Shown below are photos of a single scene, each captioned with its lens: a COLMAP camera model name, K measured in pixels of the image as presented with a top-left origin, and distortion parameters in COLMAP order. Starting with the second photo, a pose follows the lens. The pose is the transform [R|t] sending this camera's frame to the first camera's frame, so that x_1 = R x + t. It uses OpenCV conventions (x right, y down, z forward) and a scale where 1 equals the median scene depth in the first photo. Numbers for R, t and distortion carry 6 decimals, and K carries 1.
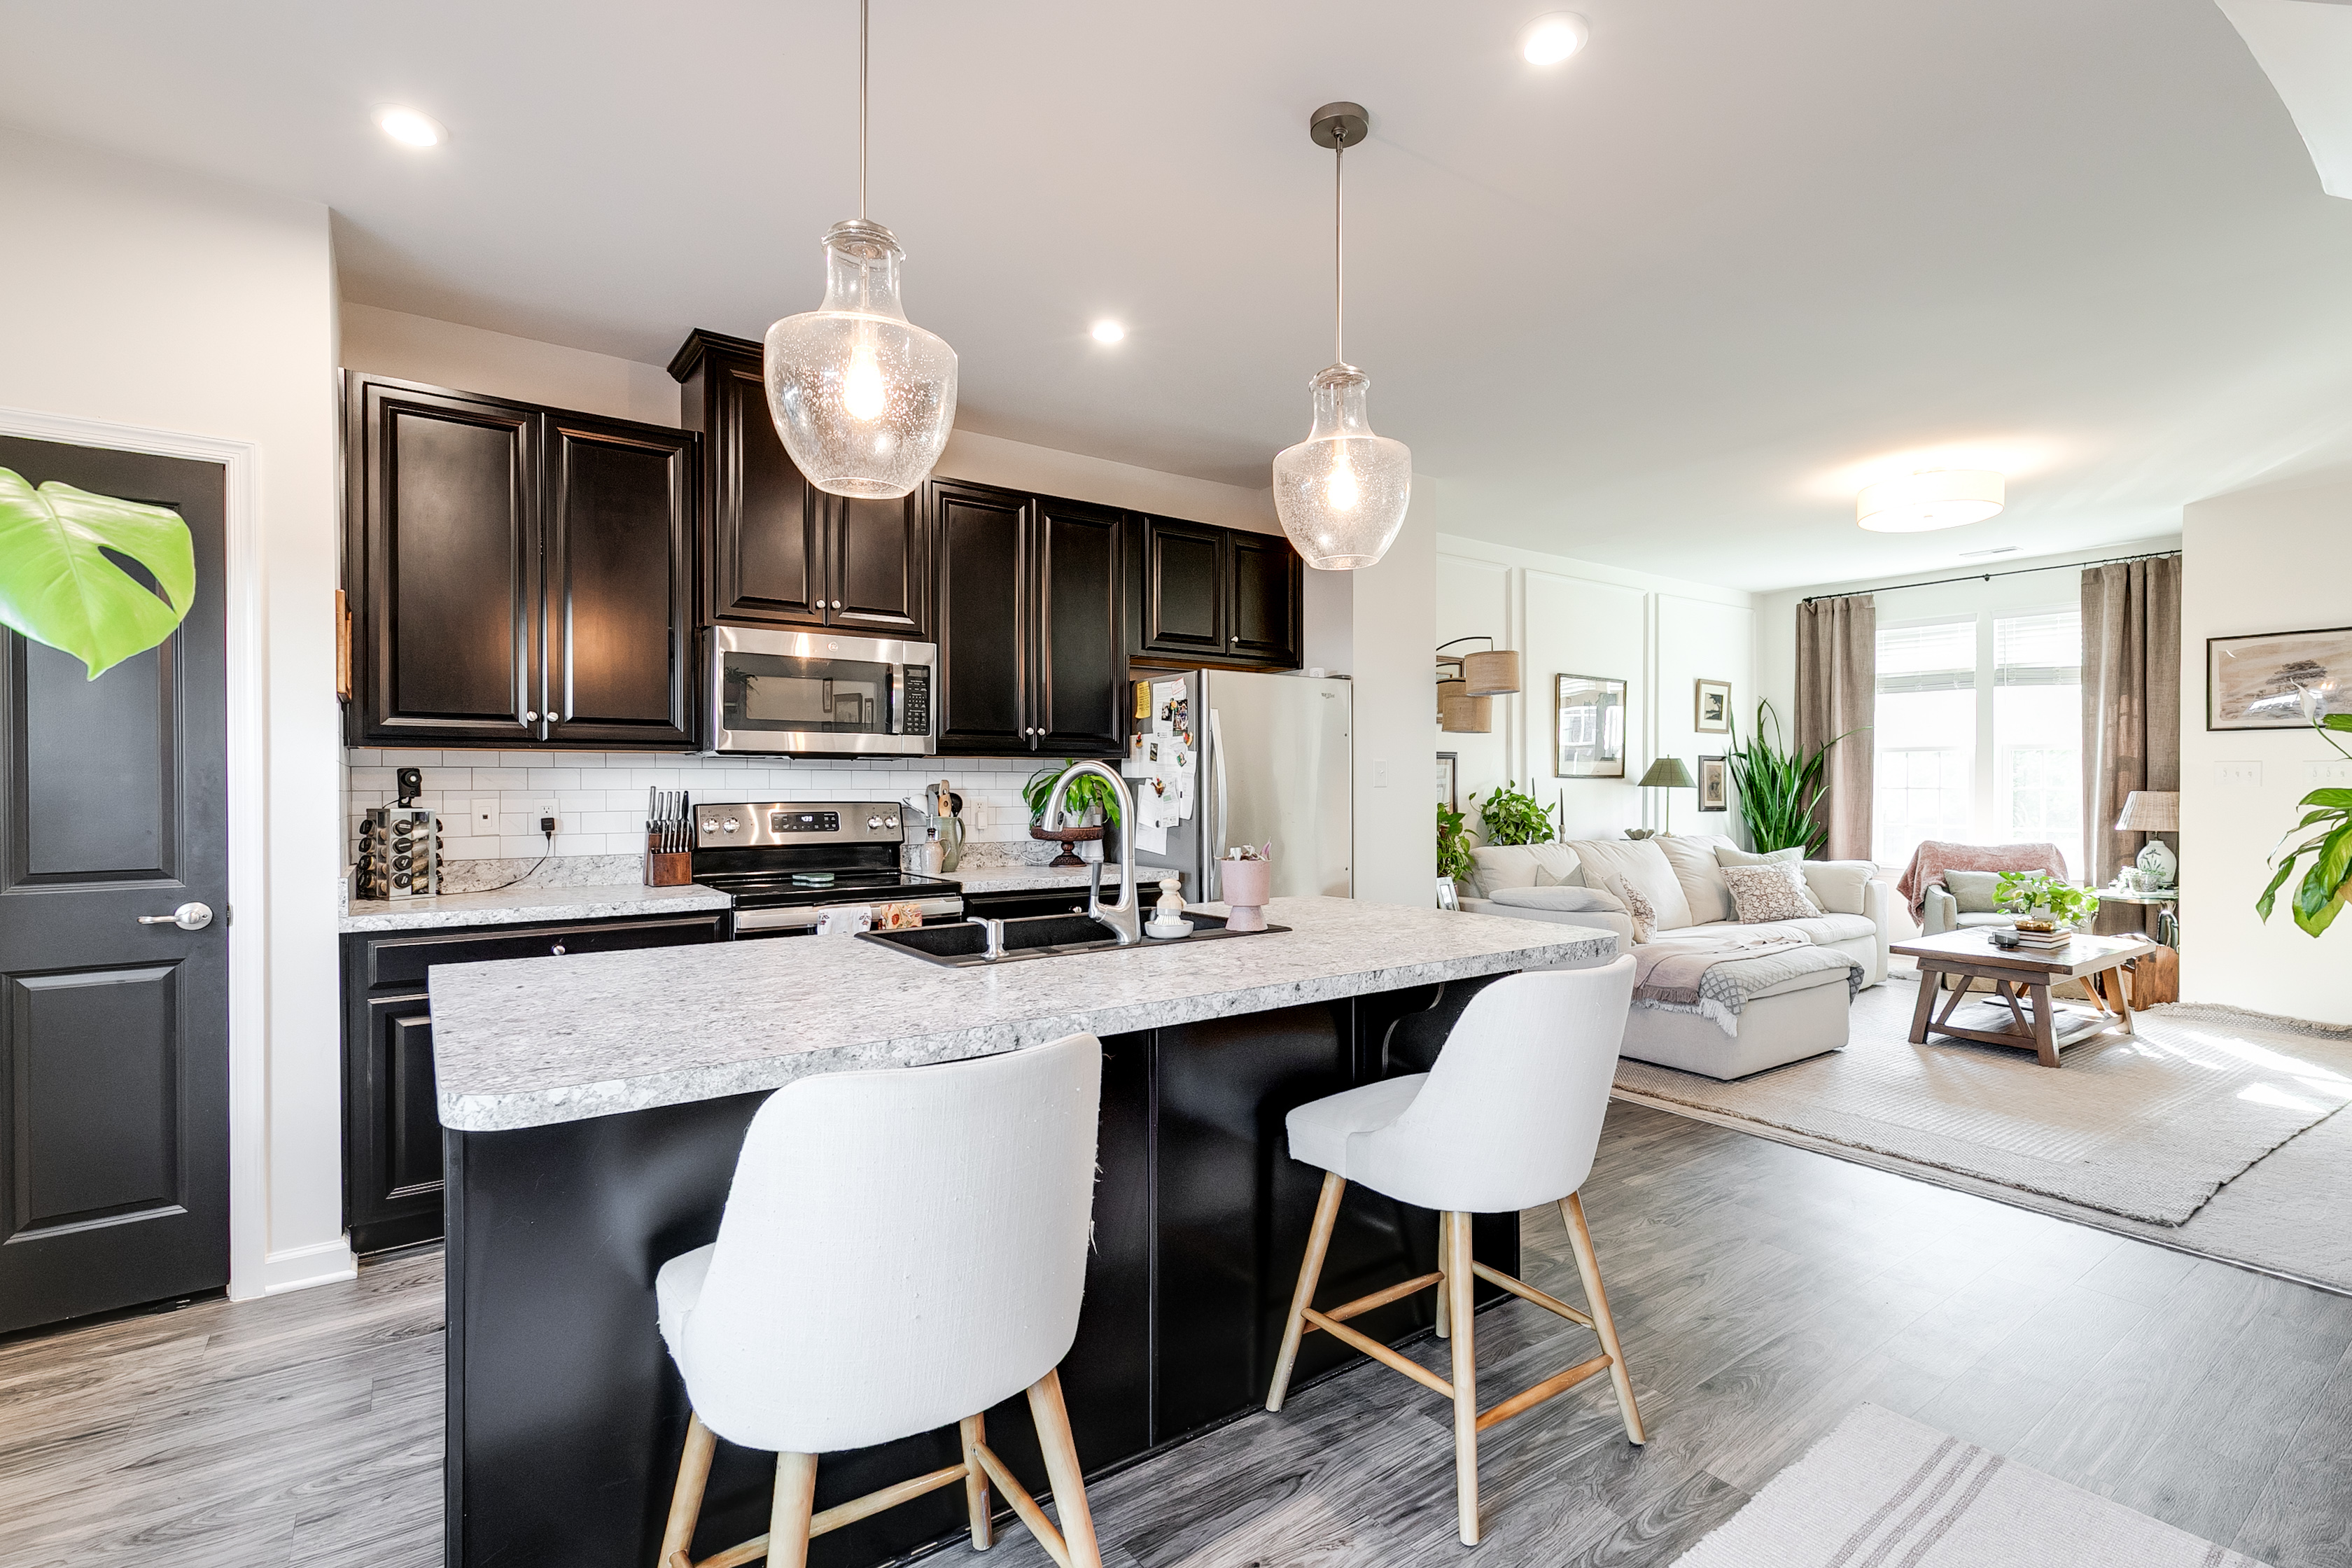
lens RADIAL K [[1077.6, 0, 1135.9], [0, 1077.6, 786.8], [0, 0, 1]] dist [-0.000513, -0.000708]
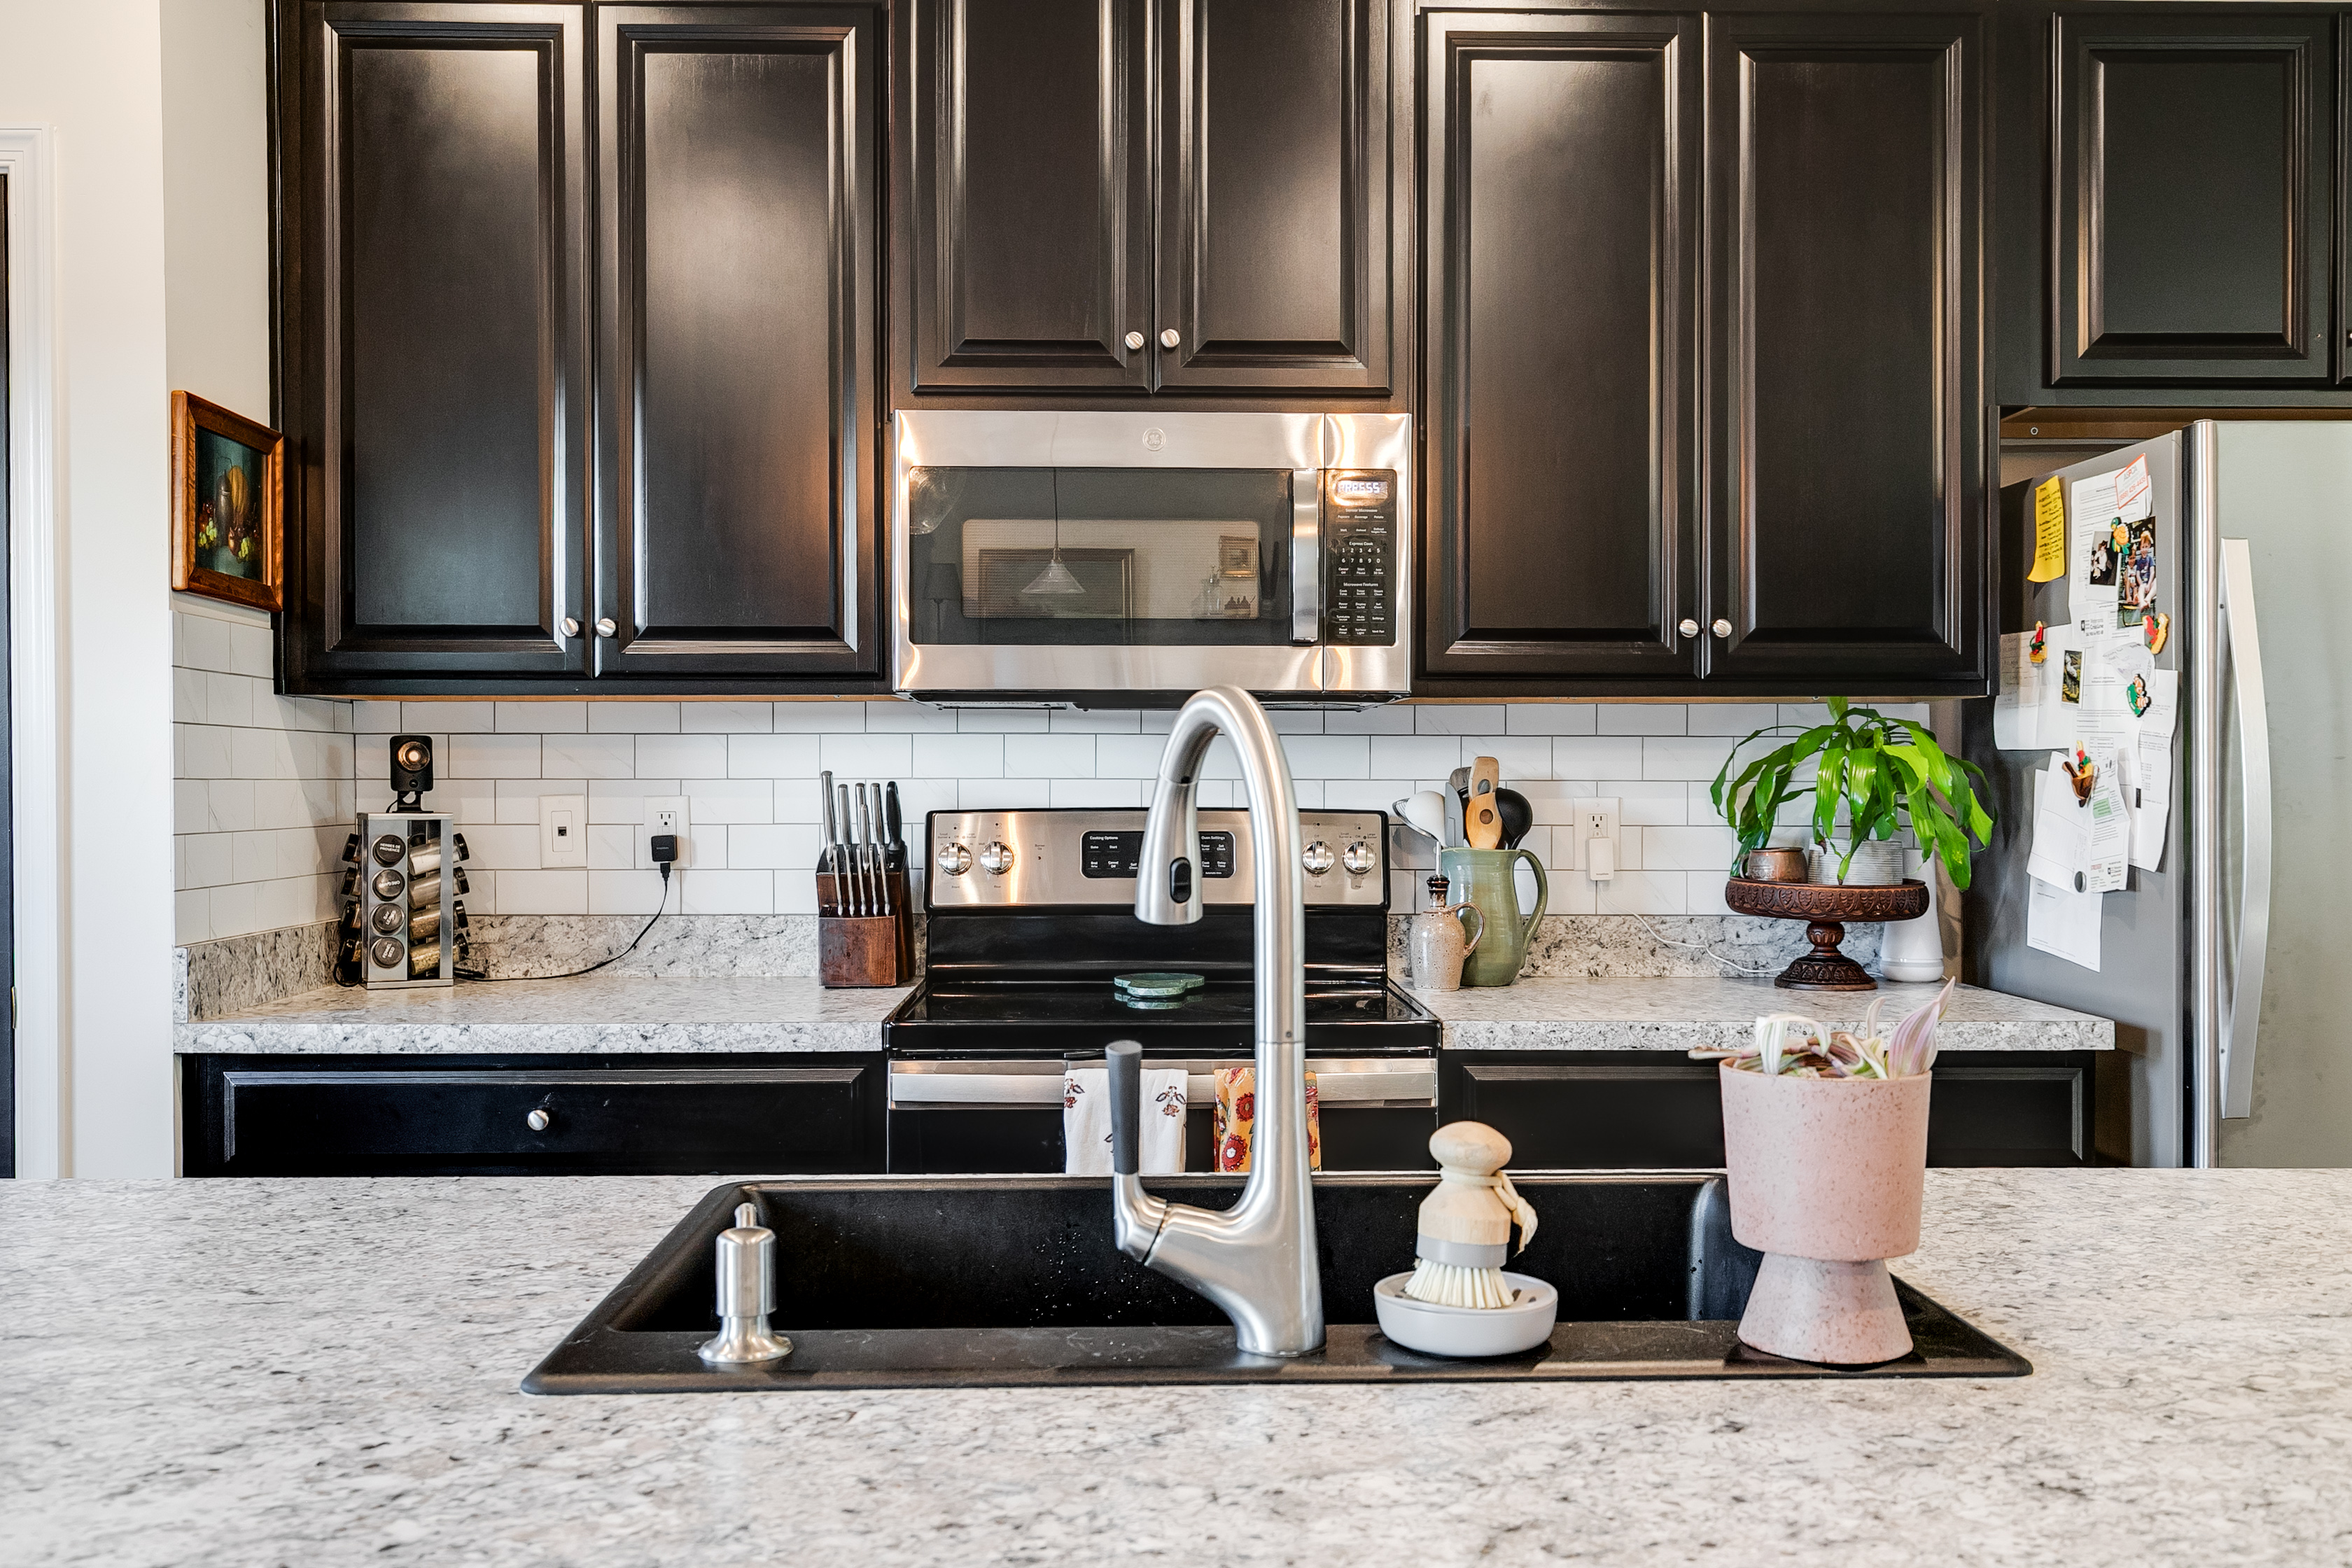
lens RADIAL K [[1991.5, 0, 1197.7], [0, 1991.5, 786.2], [0, 0, 1]] dist [-0.000685, 0.015841]
pose [[0.840776, 0.005223, -0.541359, 0.127337], [-0.002270, 0.999979, 0.006123, 0.000104], [0.541379, -0.003919, 0.840769, 0.298422]]
